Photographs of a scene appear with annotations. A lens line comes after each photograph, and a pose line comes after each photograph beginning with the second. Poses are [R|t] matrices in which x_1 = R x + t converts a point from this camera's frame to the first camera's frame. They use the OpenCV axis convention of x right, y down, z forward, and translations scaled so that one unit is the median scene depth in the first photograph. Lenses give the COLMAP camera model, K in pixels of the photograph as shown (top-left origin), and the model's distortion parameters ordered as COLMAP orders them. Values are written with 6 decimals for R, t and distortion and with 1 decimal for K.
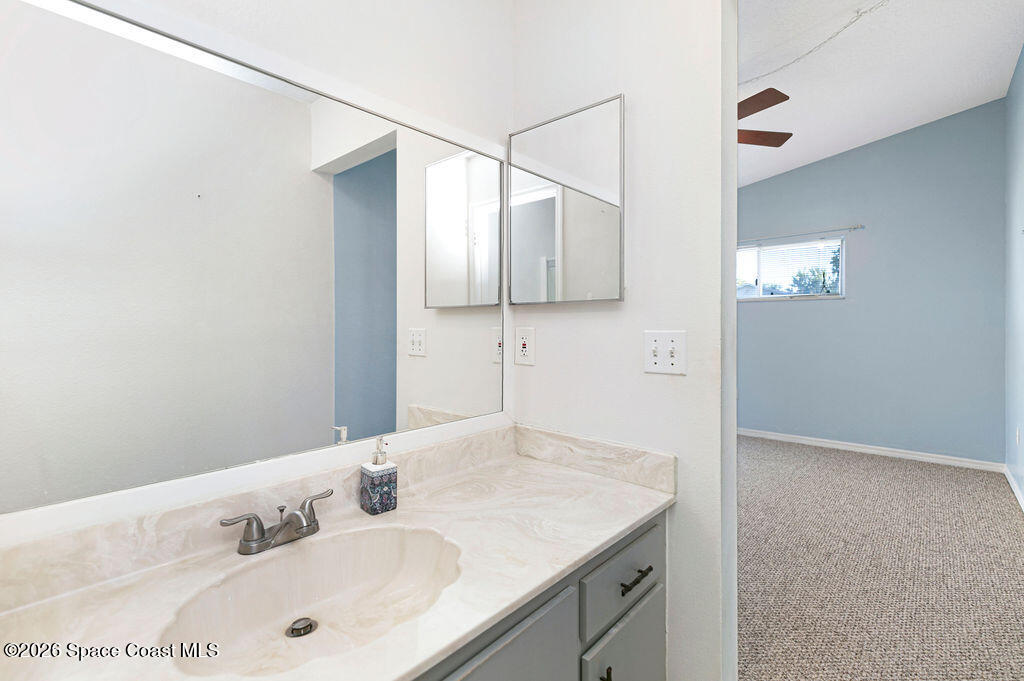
lens RADIAL K [[461.7, 0, 524.0], [0, 461.7, 323.9], [0, 0, 1]] dist [0.001549, 0.000032]
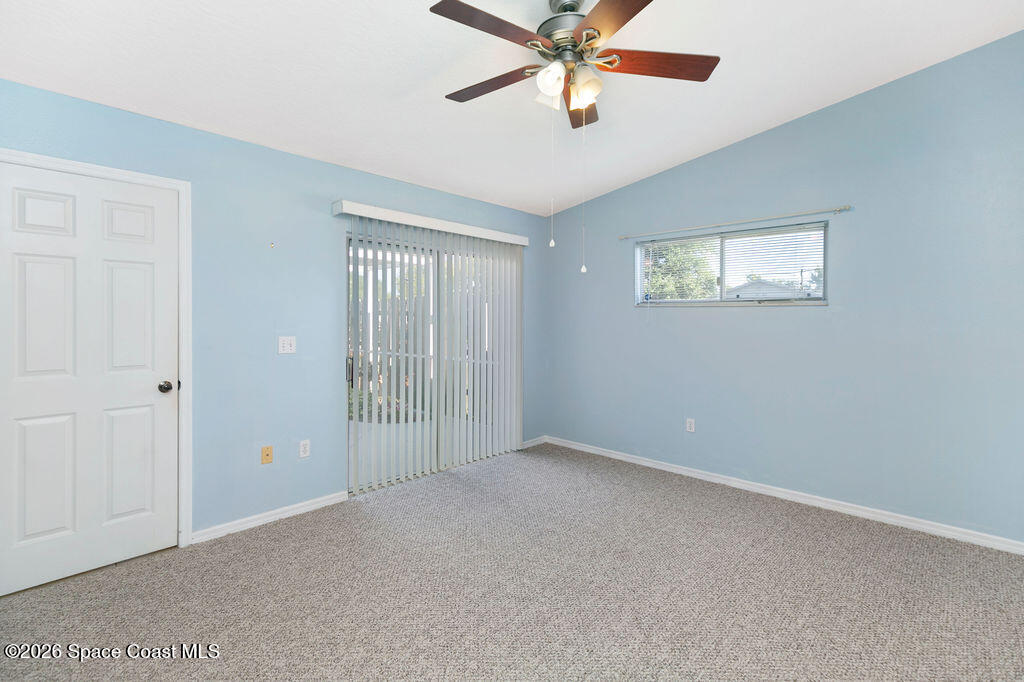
lens RADIAL K [[474.0, 0, 511.1], [0, 474.0, 322.1], [0, 0, 1]] dist [0.006940, -0.000250]
pose [[0.999328, 0.011398, -0.034841, 0.225497], [-0.011161, 0.999913, 0.007009, -0.034687], [0.034918, -0.006615, 0.999368, 0.236190]]
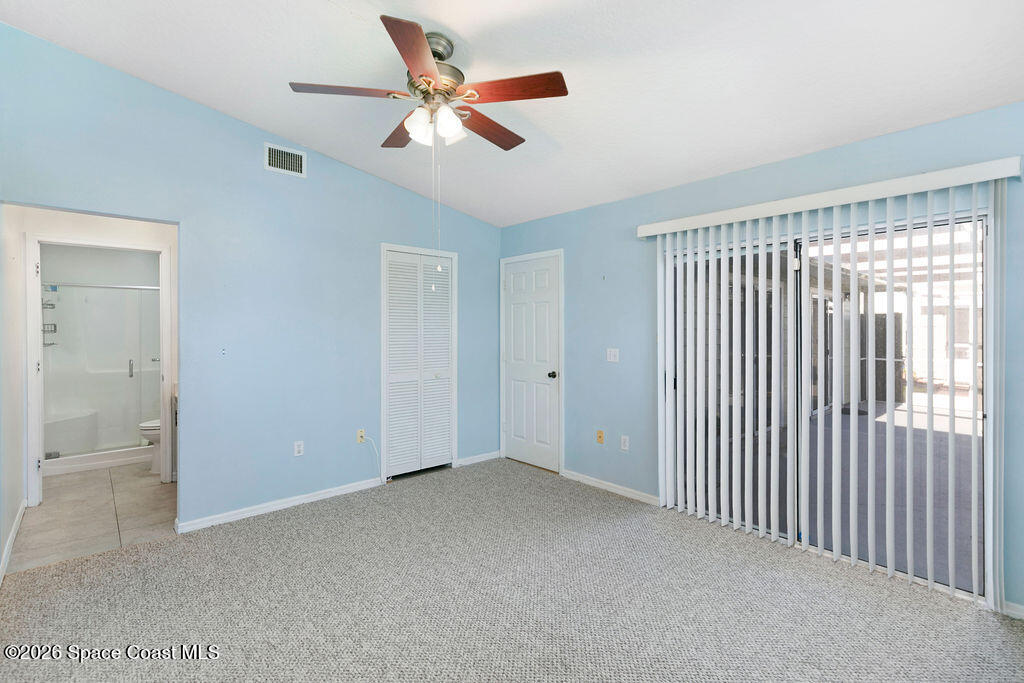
lens RADIAL K [[475.3, 0, 516.6], [0, 475.3, 333.0], [0, 0, 1]] dist [0.006422, 0.000091]
pose [[-0.117299, 0.005654, -0.993081, 0.800591], [-0.003075, 0.999977, 0.006057, -0.039021], [0.993092, 0.003764, -0.117279, 0.881021]]
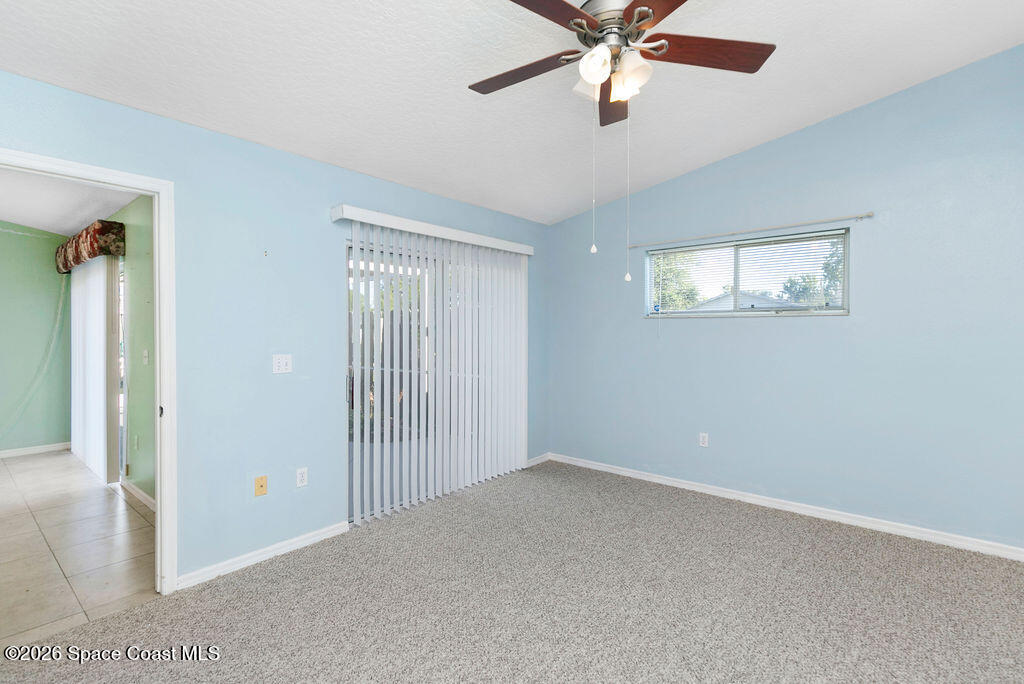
lens RADIAL K [[475.3, 0, 516.6], [0, 475.3, 333.5], [0, 0, 1]] dist [0.006422, 0.000091]
pose [[0.999859, 0.000752, 0.016803, 0.172734], [-0.000836, 0.999987, 0.005010, -0.036511], [-0.016799, -0.005023, 0.999846, 0.284028]]
